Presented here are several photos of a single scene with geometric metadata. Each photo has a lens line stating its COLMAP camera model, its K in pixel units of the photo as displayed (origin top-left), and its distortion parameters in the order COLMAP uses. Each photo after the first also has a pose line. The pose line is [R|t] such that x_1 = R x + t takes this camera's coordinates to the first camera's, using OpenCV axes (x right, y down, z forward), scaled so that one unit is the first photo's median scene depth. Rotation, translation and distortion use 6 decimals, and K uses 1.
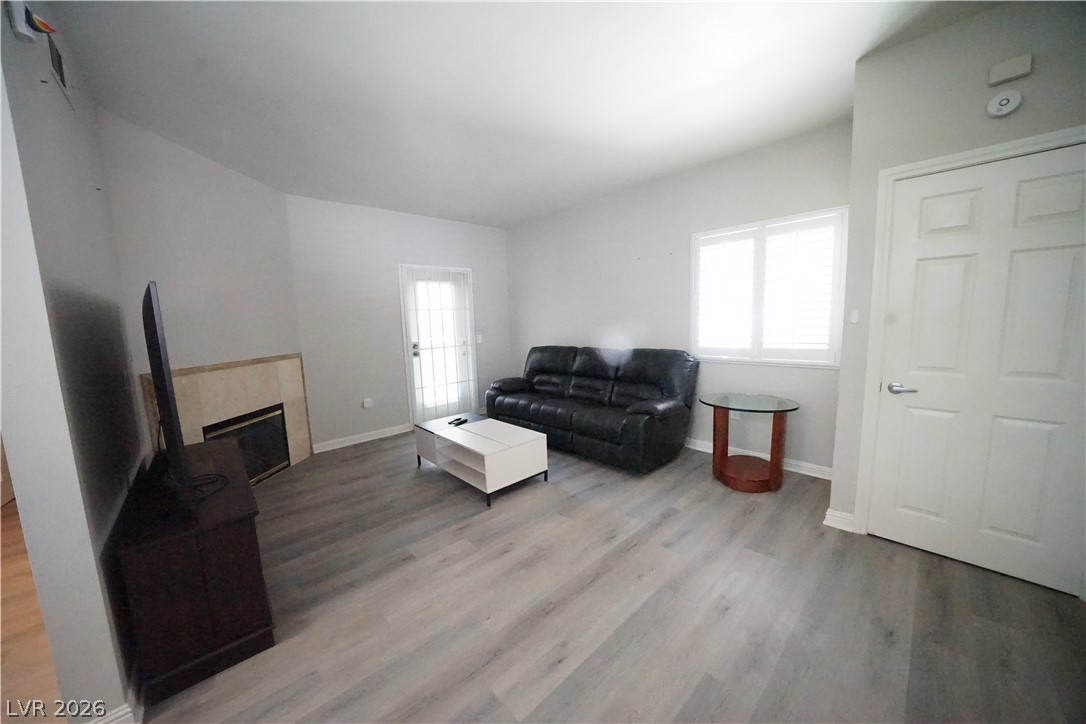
lens RADIAL K [[374.3, 0, 541.9], [0, 374.3, 362.6], [0, 0, 1]] dist [-0.024591, 0.002556]
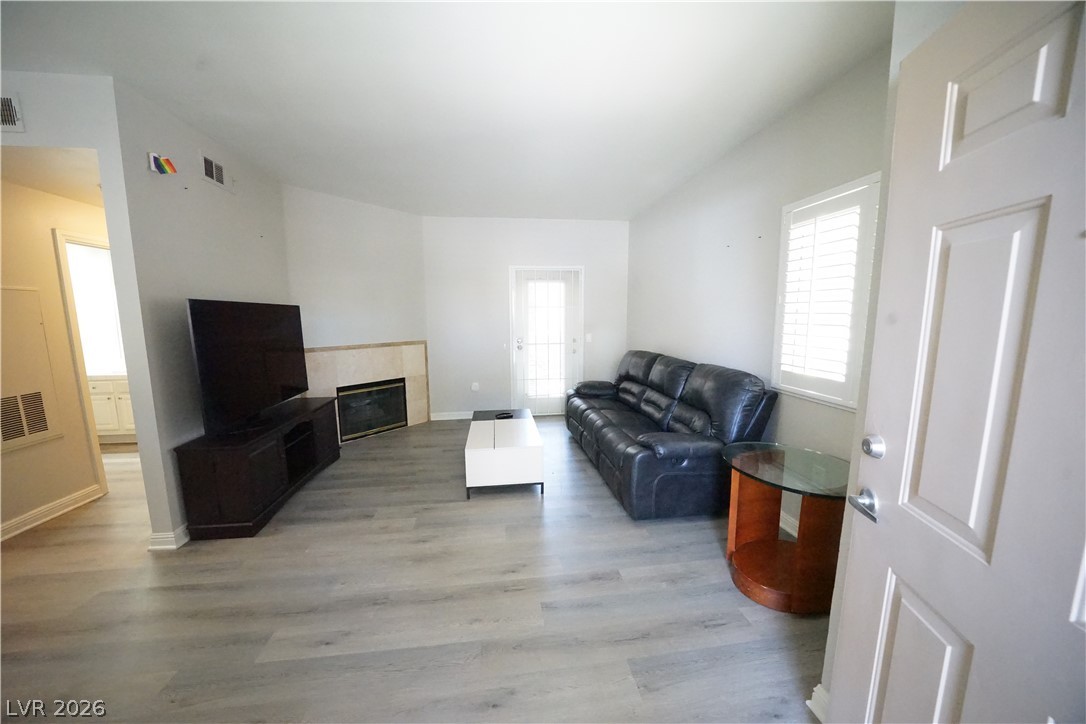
lens RADIAL K [[374.3, 0, 541.9], [0, 374.3, 362.6], [0, 0, 1]] dist [-0.024591, 0.002556]
pose [[0.814707, 0.101156, -0.570981, 0.503781], [-0.087995, 0.994830, 0.050690, -0.061124], [0.573157, 0.008946, 0.819397, 0.210781]]
